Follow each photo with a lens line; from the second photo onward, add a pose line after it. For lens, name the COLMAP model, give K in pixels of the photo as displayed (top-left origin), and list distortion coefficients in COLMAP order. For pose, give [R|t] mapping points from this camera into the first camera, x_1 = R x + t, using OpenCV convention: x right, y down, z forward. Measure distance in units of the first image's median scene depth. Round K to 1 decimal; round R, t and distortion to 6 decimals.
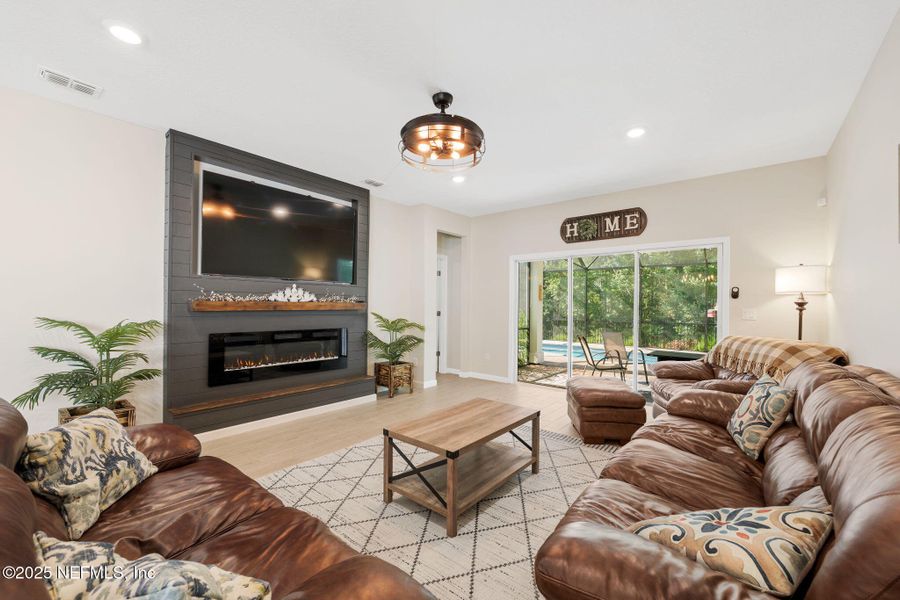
lens RADIAL K [[370.4, 0, 454.0], [0, 370.4, 303.1], [0, 0, 1]] dist [-0.000164, -0.000039]
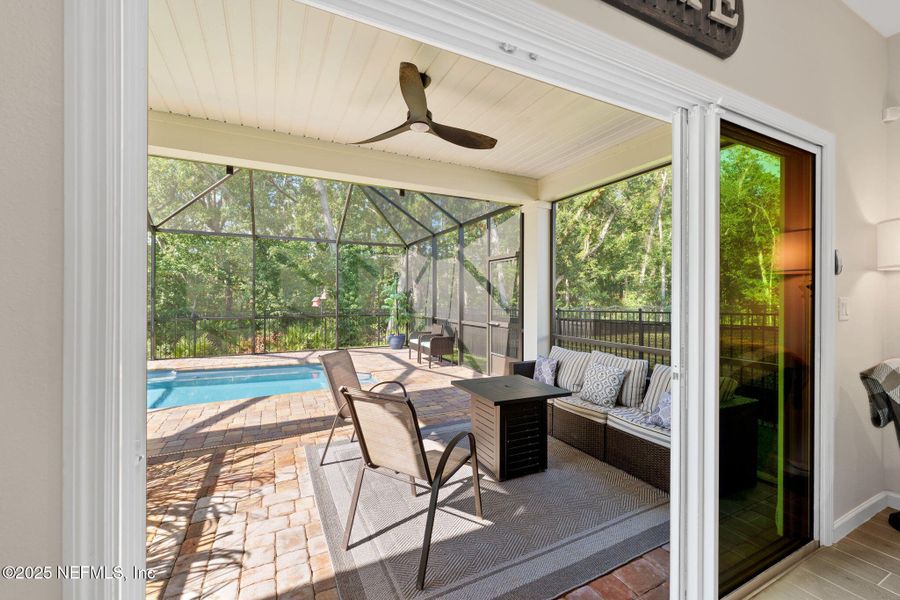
lens RADIAL K [[370.4, 0, 454.0], [0, 370.4, 303.1], [0, 0, 1]] dist [-0.000164, -0.000039]
pose [[0.411655, -0.030173, 0.910840, 0.116059], [-0.000961, 0.999437, 0.033543, 0.002833], [-0.911339, -0.014684, 0.411395, 1.054402]]
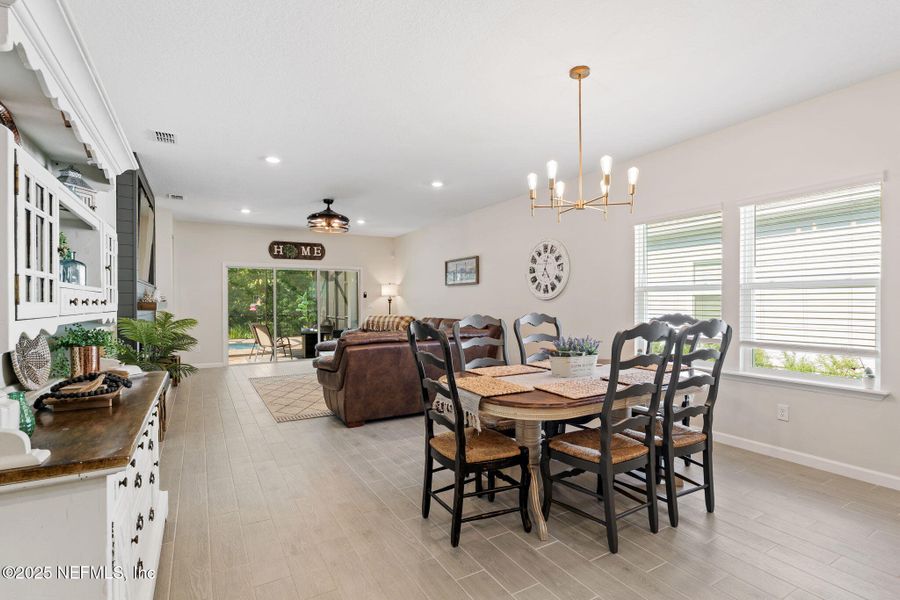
lens RADIAL K [[432.2, 0, 453.7], [0, 432.2, 304.7], [0, 0, 1]] dist [-0.002075, -0.000609]
pose [[0.350877, -0.017586, 0.936256, -1.124926], [0.001256, 0.999832, 0.018310, -0.014874], [-0.936421, -0.005249, 0.350840, -0.256927]]
